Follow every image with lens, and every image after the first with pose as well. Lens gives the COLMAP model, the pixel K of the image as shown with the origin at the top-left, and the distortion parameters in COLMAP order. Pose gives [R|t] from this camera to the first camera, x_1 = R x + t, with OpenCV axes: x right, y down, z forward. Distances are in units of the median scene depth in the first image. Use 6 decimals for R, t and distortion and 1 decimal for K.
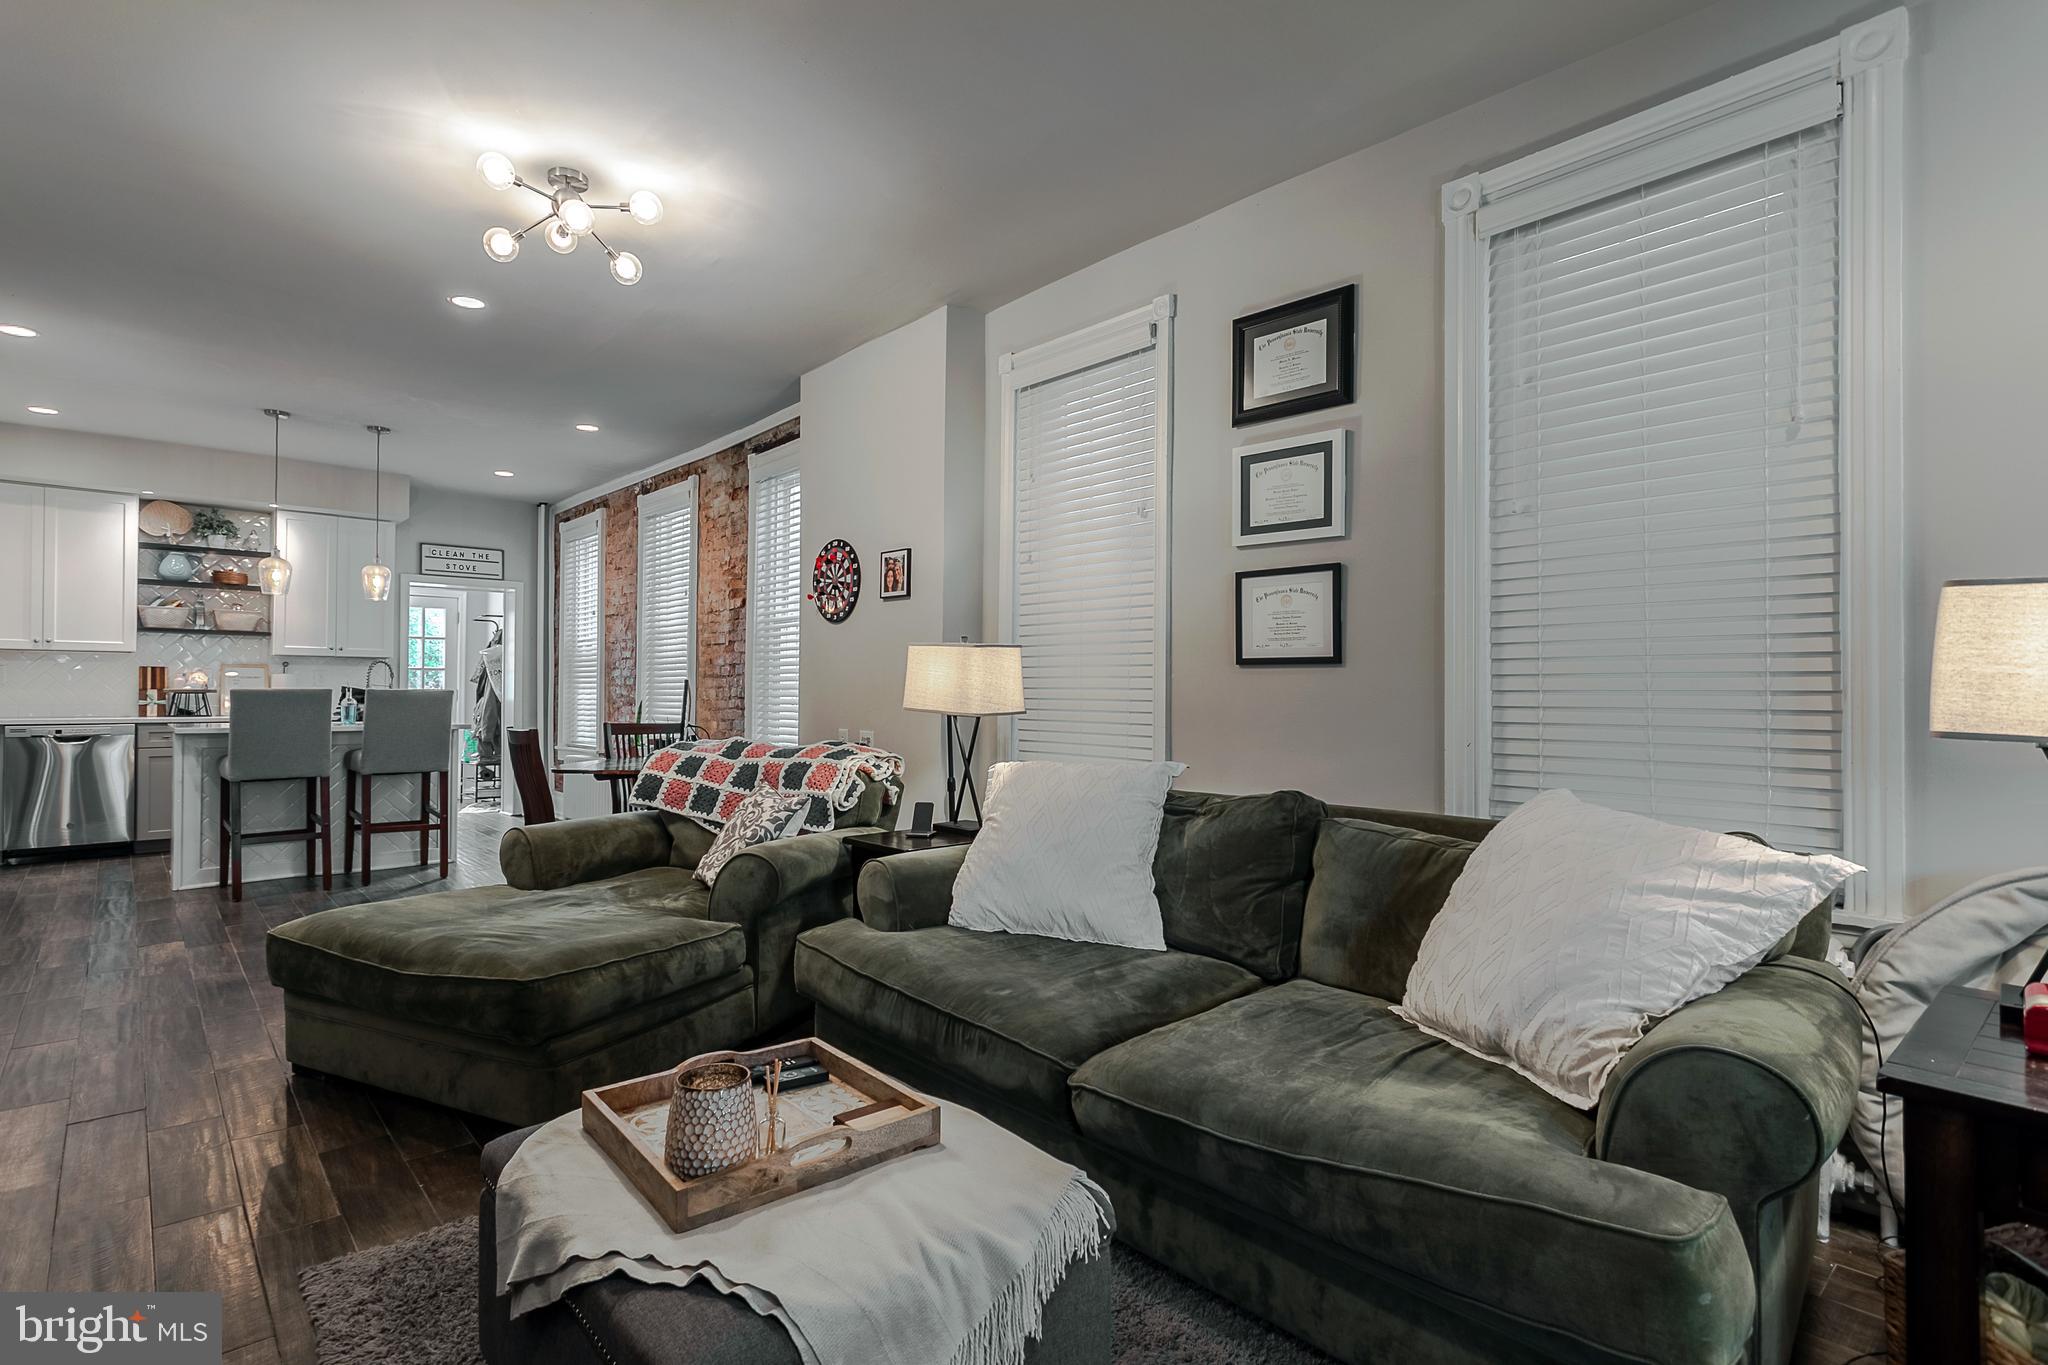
lens RADIAL K [[982.0, 0, 1036.7], [0, 982.0, 679.1], [0, 0, 1]] dist [0.002997, 0.000607]
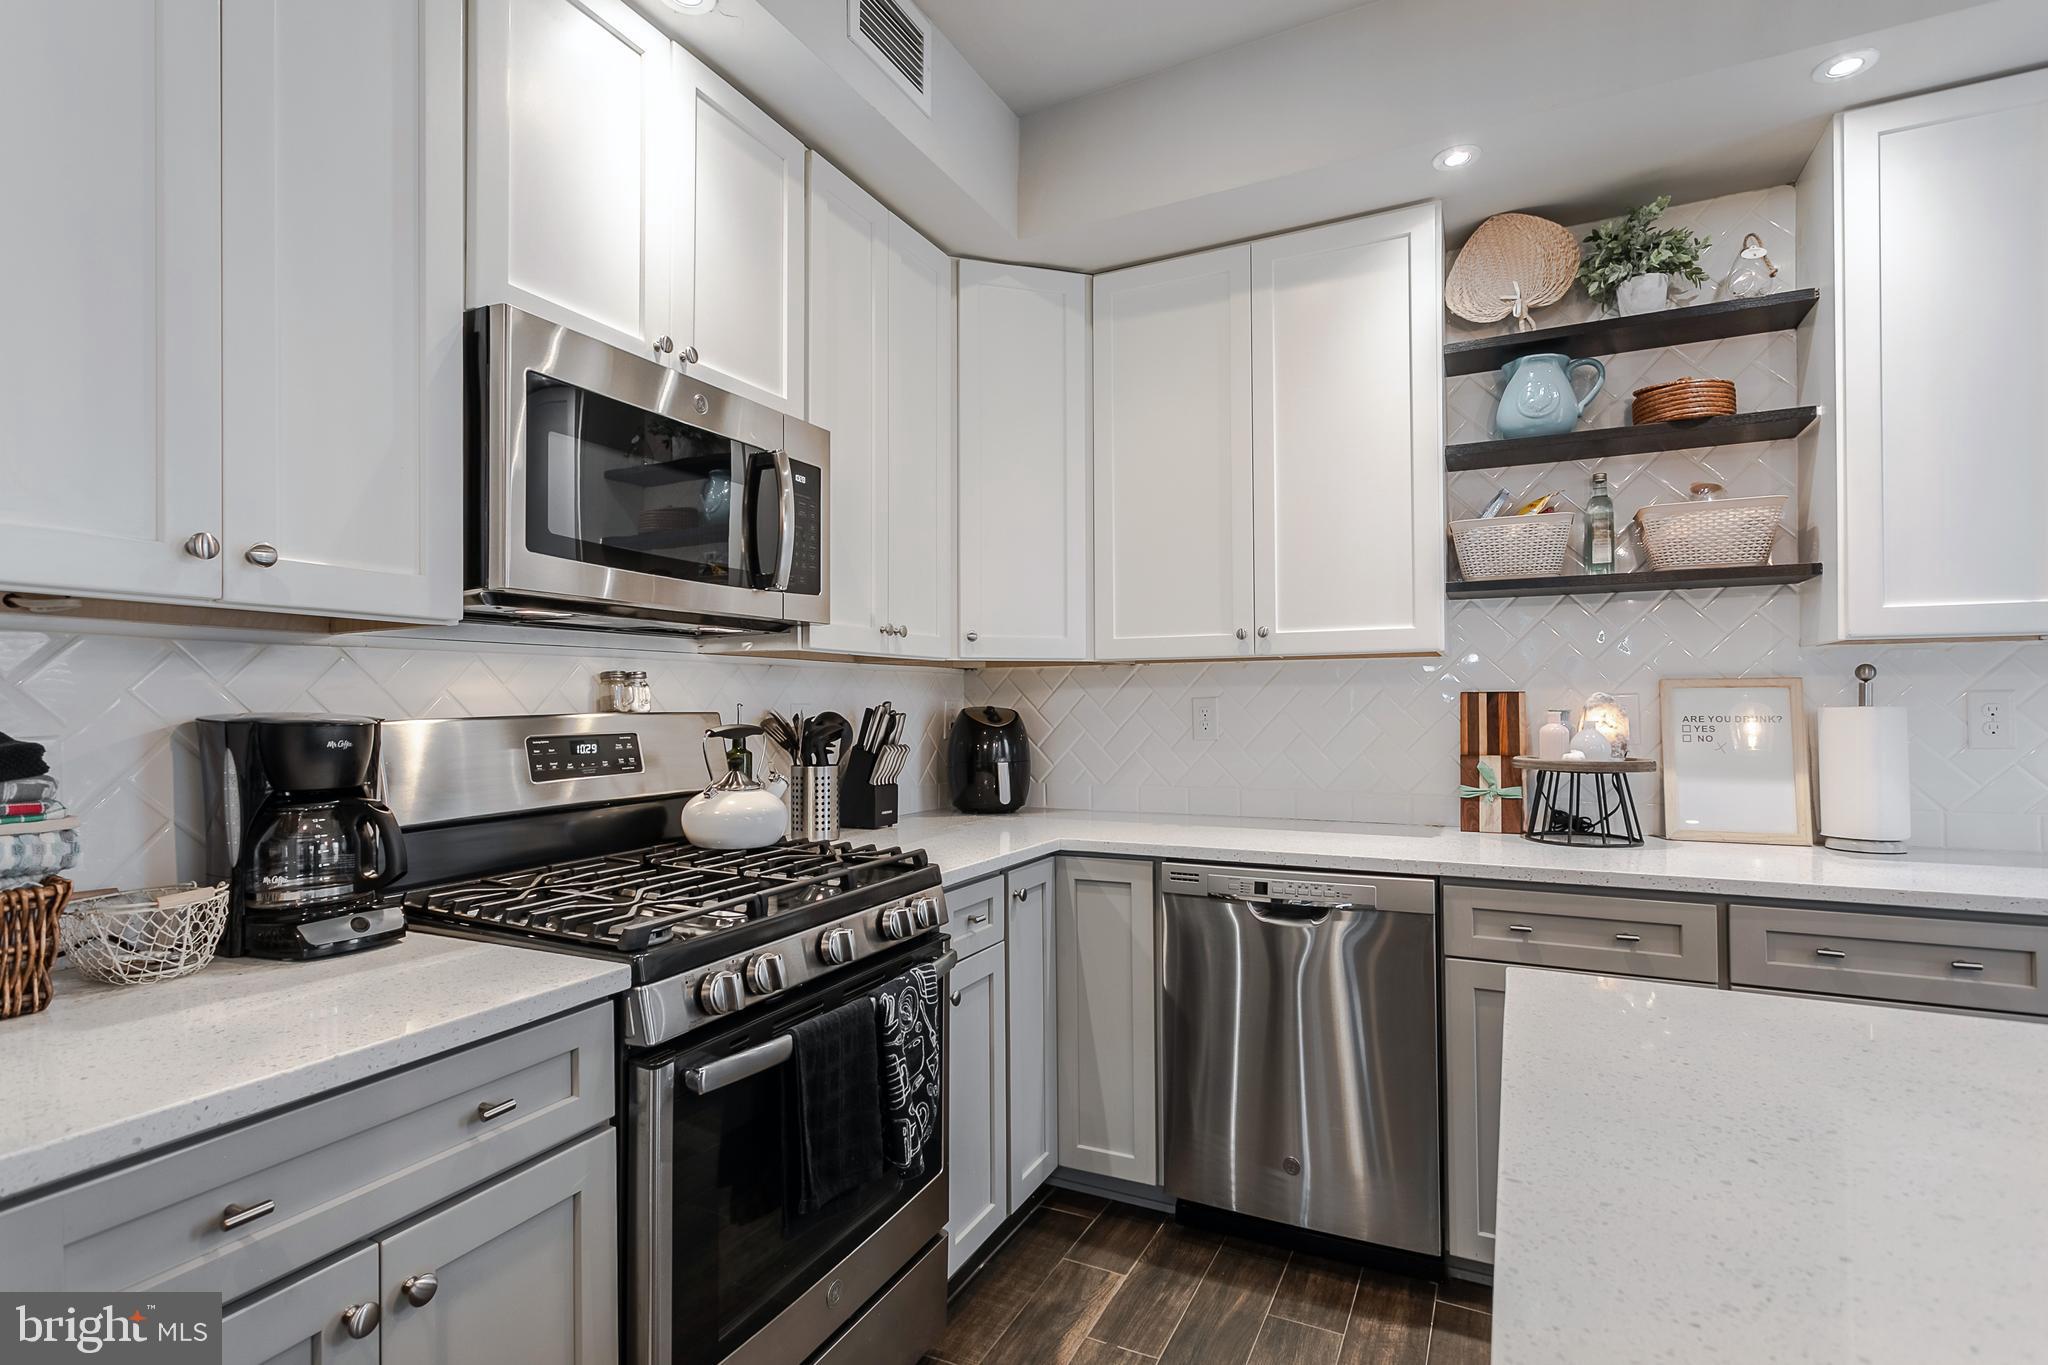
lens RADIAL K [[982.0, 0, 1026.0], [0, 982.0, 698.0], [0, 0, 1]] dist [0.002997, 0.000607]
pose [[0.355483, -0.014274, -0.934574, -0.719305], [0.021017, 0.999753, -0.007275, -0.013688], [0.934447, -0.017056, 0.355695, 0.825125]]
